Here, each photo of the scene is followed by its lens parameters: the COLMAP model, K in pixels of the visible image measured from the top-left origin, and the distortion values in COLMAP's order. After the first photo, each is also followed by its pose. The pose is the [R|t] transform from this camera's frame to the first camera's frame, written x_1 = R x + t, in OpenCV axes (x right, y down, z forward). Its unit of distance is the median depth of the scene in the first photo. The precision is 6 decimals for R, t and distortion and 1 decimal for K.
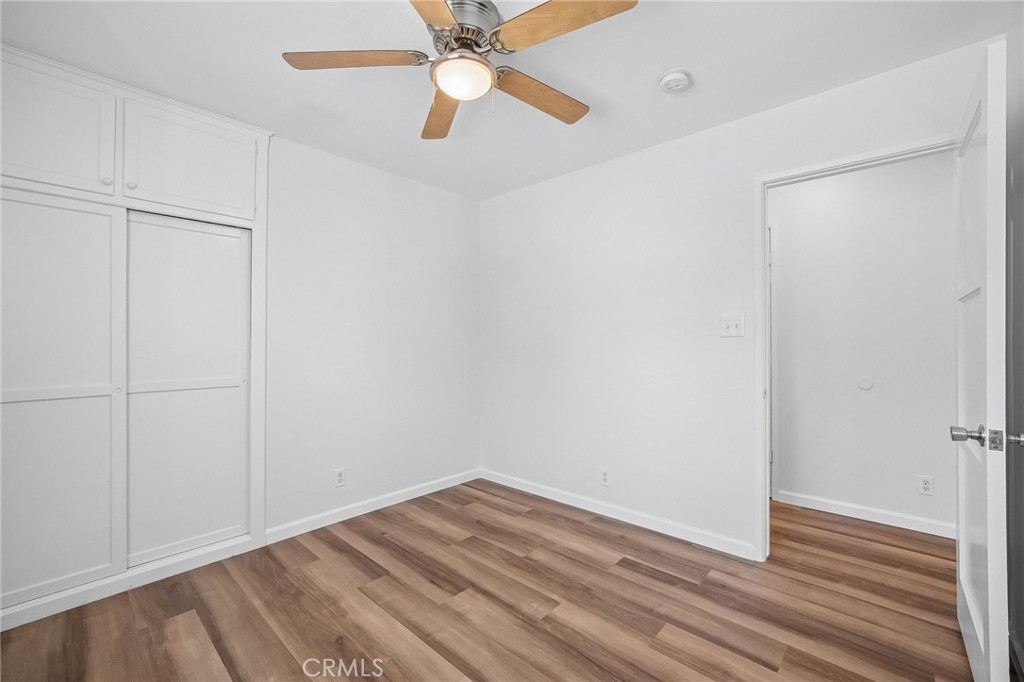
lens RADIAL K [[433.3, 0, 512.0], [0, 433.3, 341.0], [0, 0, 1]] dist [-0.000856, 0.004776]
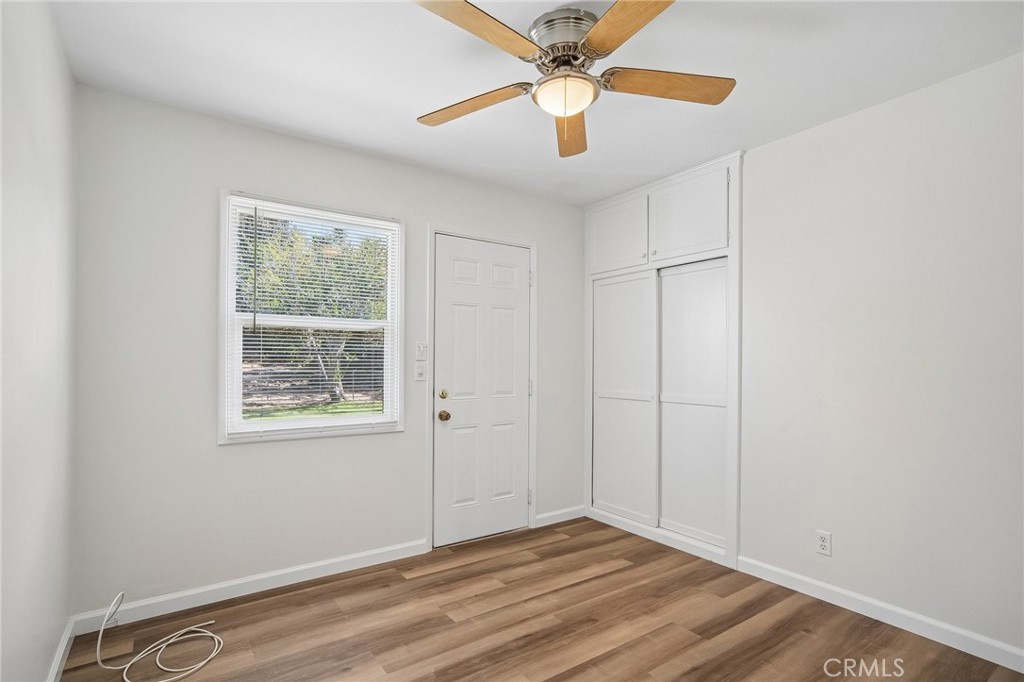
lens RADIAL K [[503.8, 0, 511.3], [0, 503.8, 359.0], [0, 0, 1]] dist [-0.001550, 0.000238]
pose [[-0.205930, -0.006039, -0.978548, 0.802468], [-0.005381, 0.999973, -0.005039, -0.004623], [0.978552, 0.004228, -0.205956, 0.871918]]
